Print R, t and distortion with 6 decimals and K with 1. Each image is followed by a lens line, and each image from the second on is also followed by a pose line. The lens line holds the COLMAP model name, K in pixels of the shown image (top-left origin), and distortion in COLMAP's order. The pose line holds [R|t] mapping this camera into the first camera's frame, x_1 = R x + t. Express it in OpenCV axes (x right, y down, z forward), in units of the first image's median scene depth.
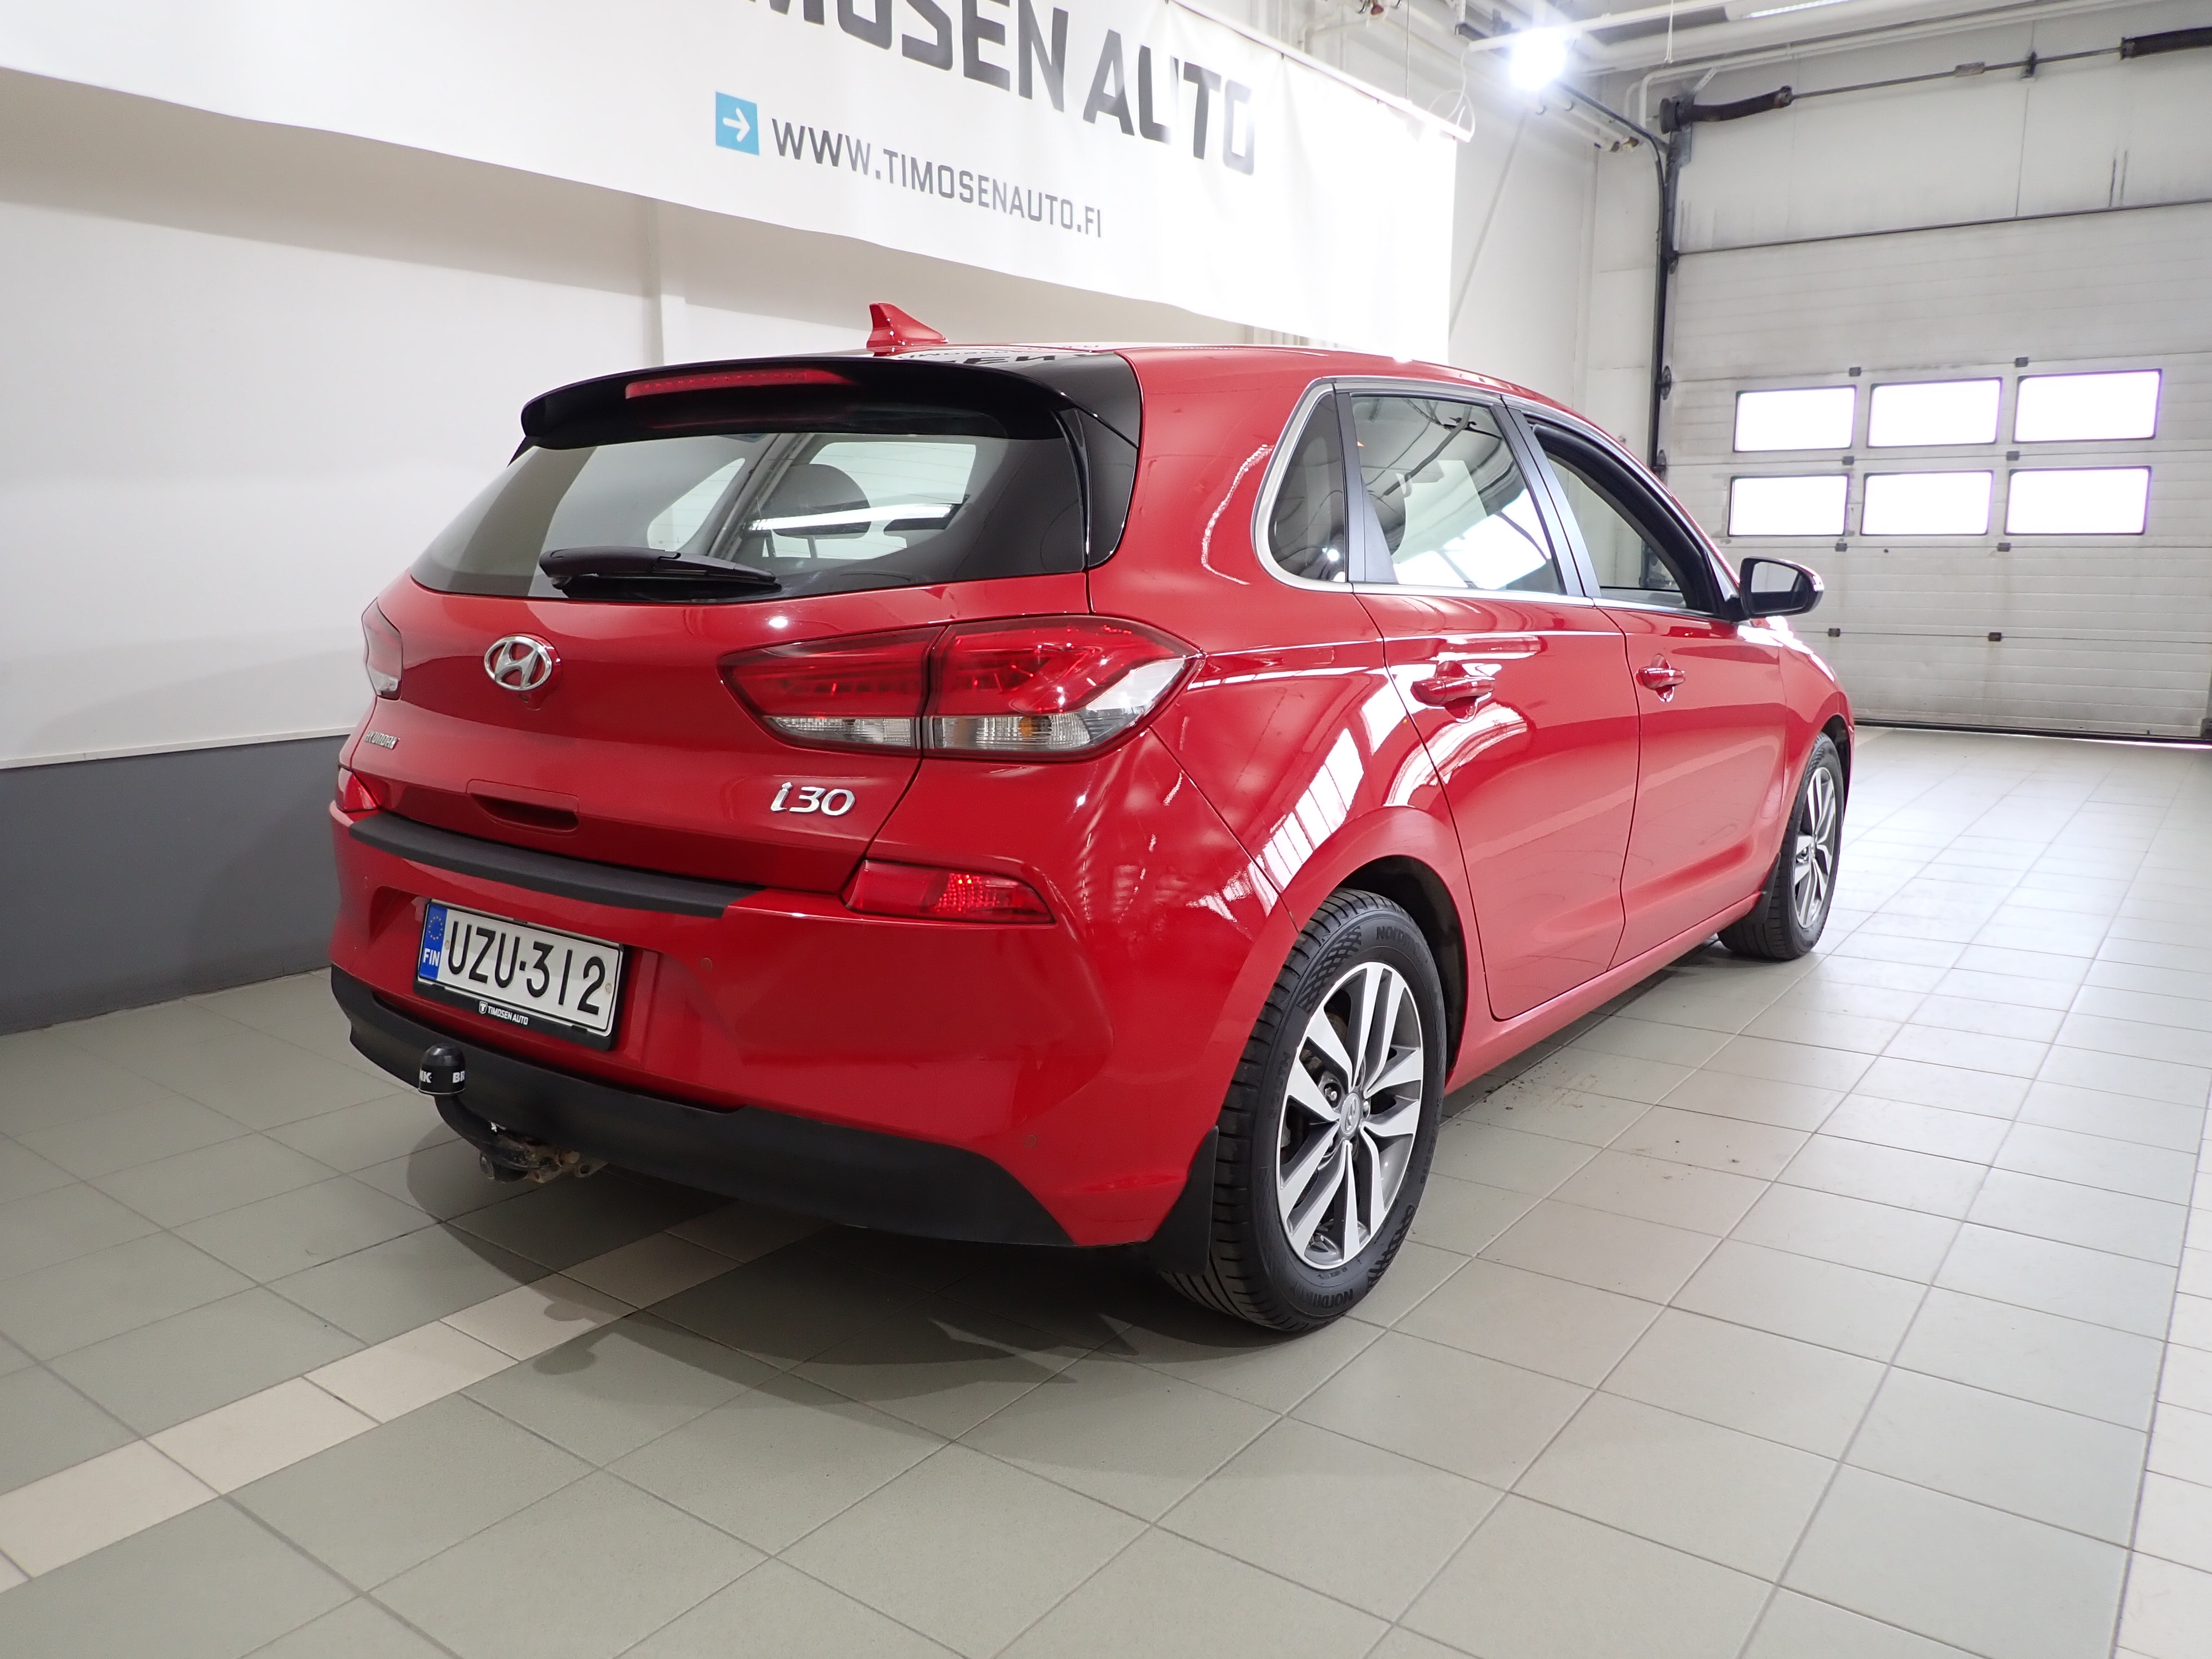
lens RADIAL K [[1621.6, 0, 1106.0], [0, 1621.6, 829.5], [0, 0, 1]] dist [0.005378, -0.006087]
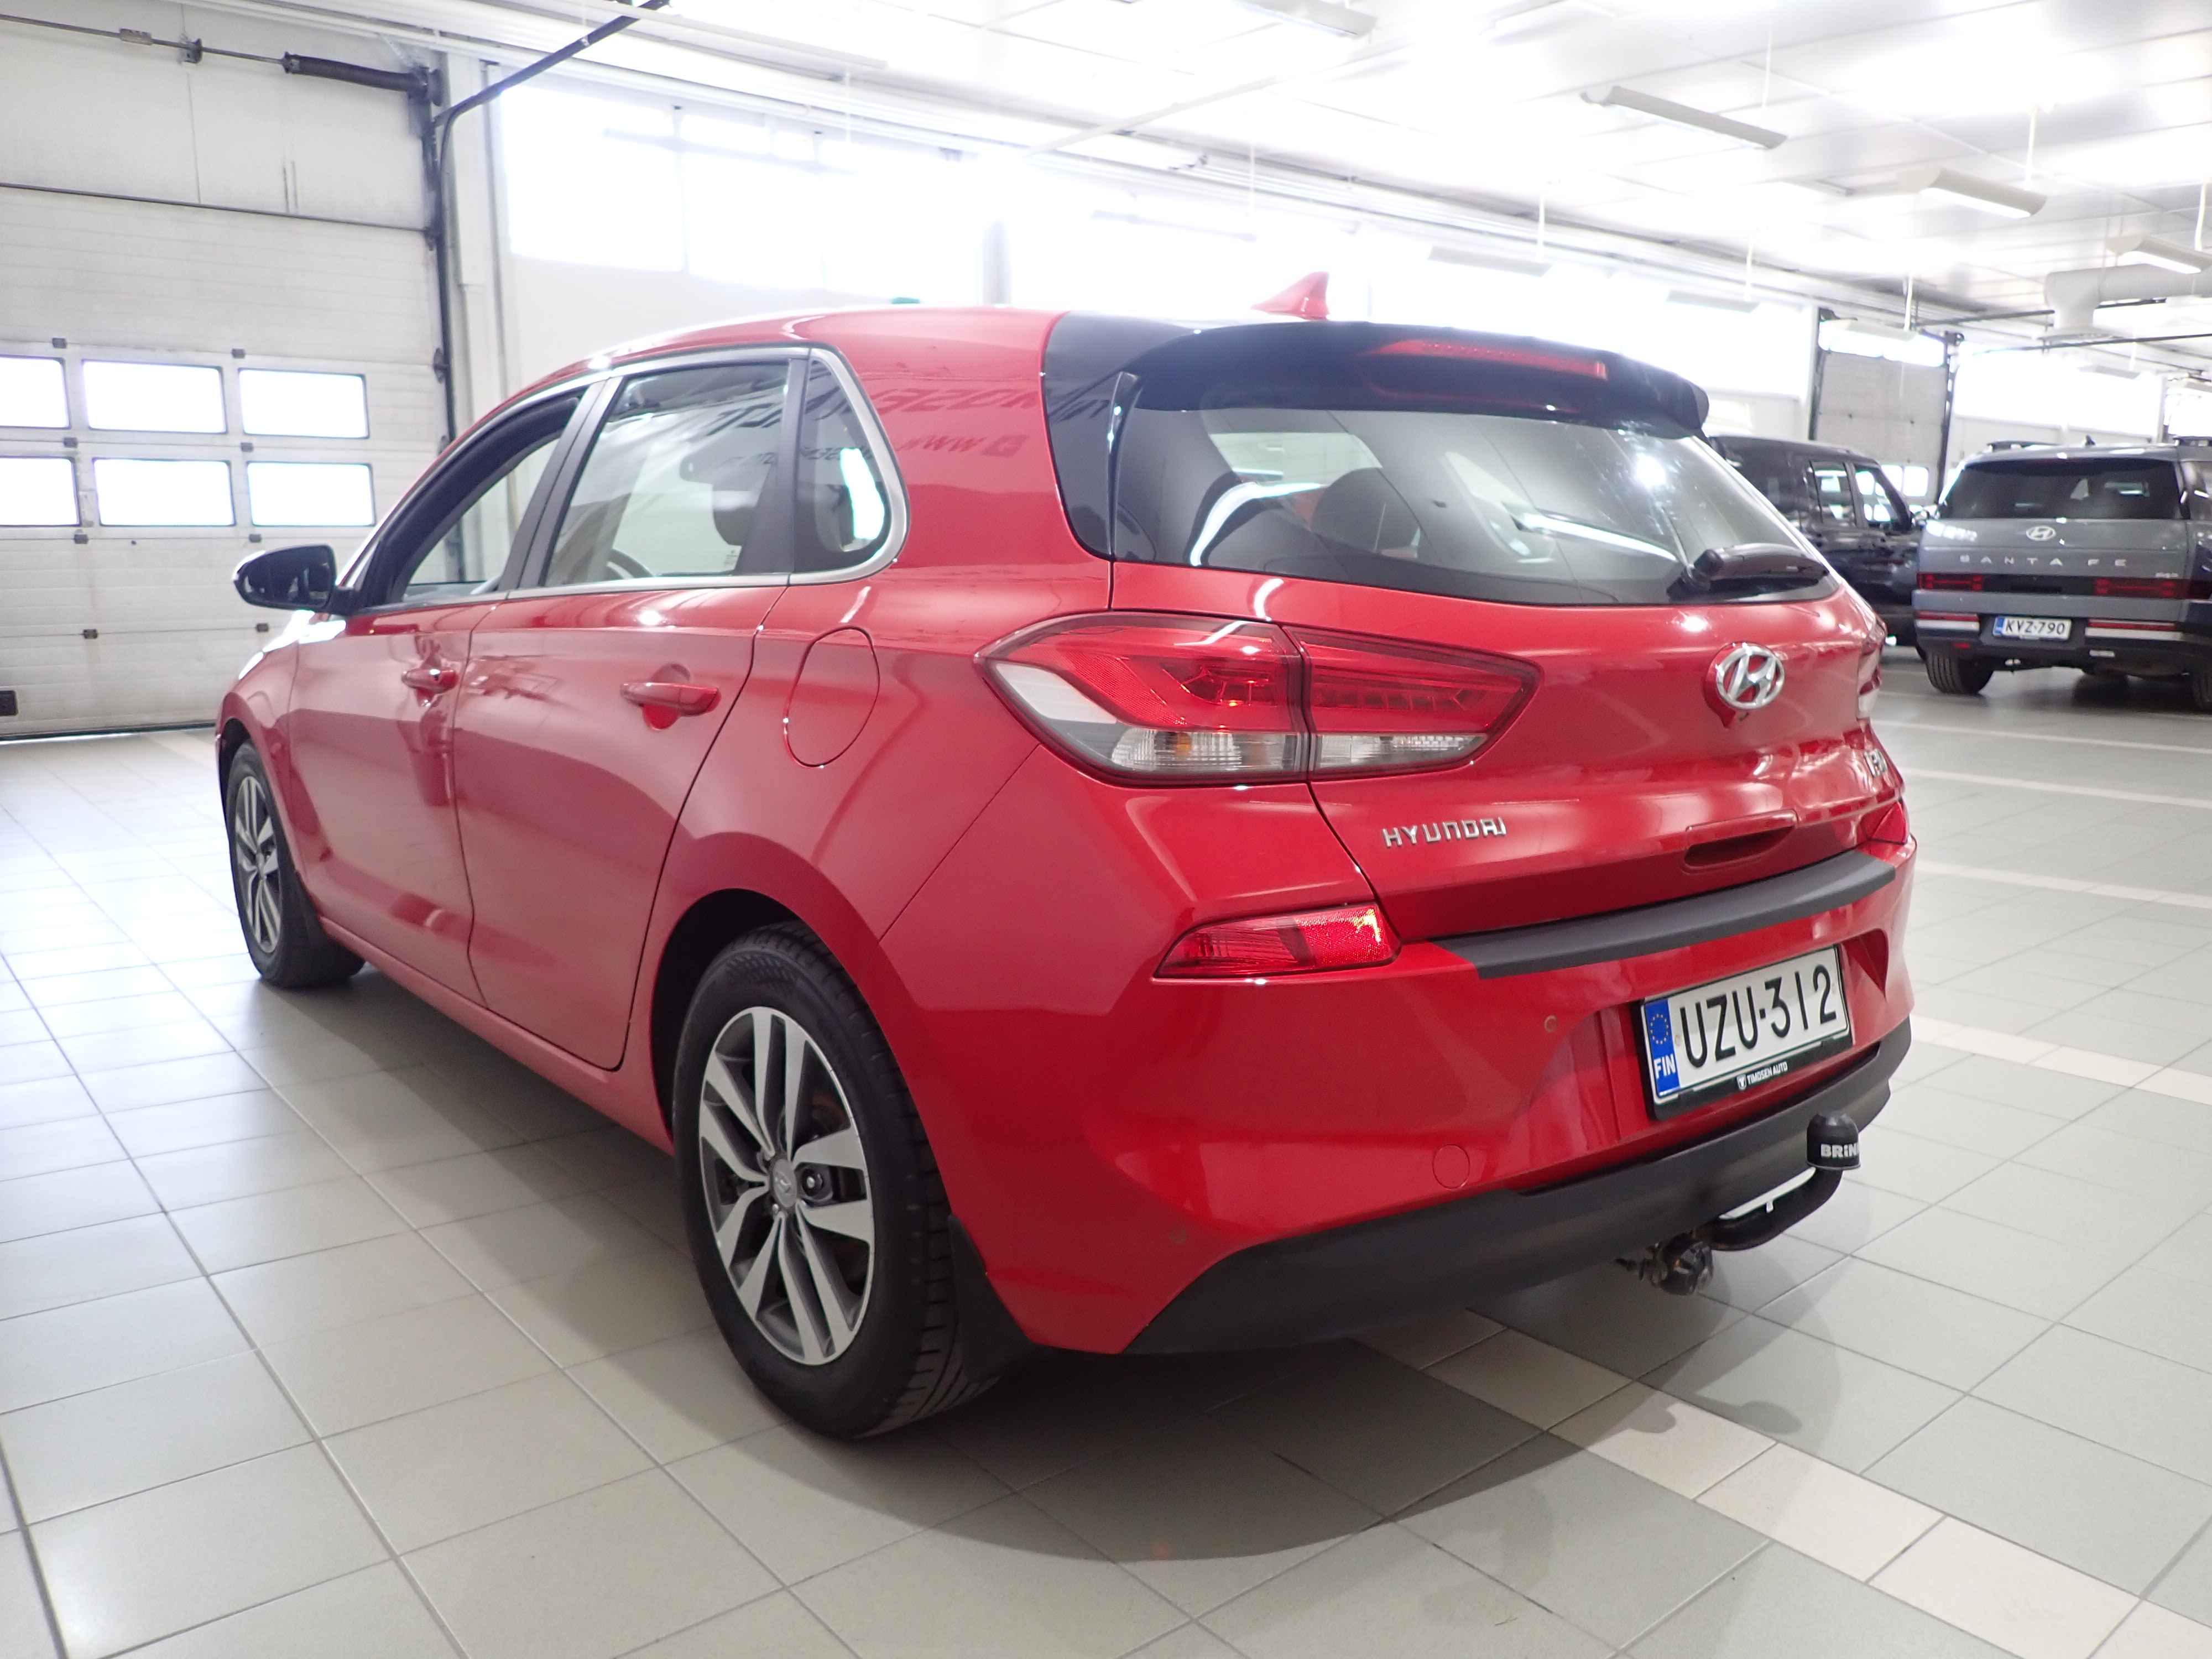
lens RADIAL K [[1628.2, 0, 1098.2], [0, 1628.2, 840.5], [0, 0, 1]] dist [-0.009547, -0.010521]
pose [[0.251157, -0.177270, 0.951575, -0.326131], [0.165464, 0.976479, 0.138238, -0.048919], [-0.953699, 0.122732, 0.274582, 0.277372]]
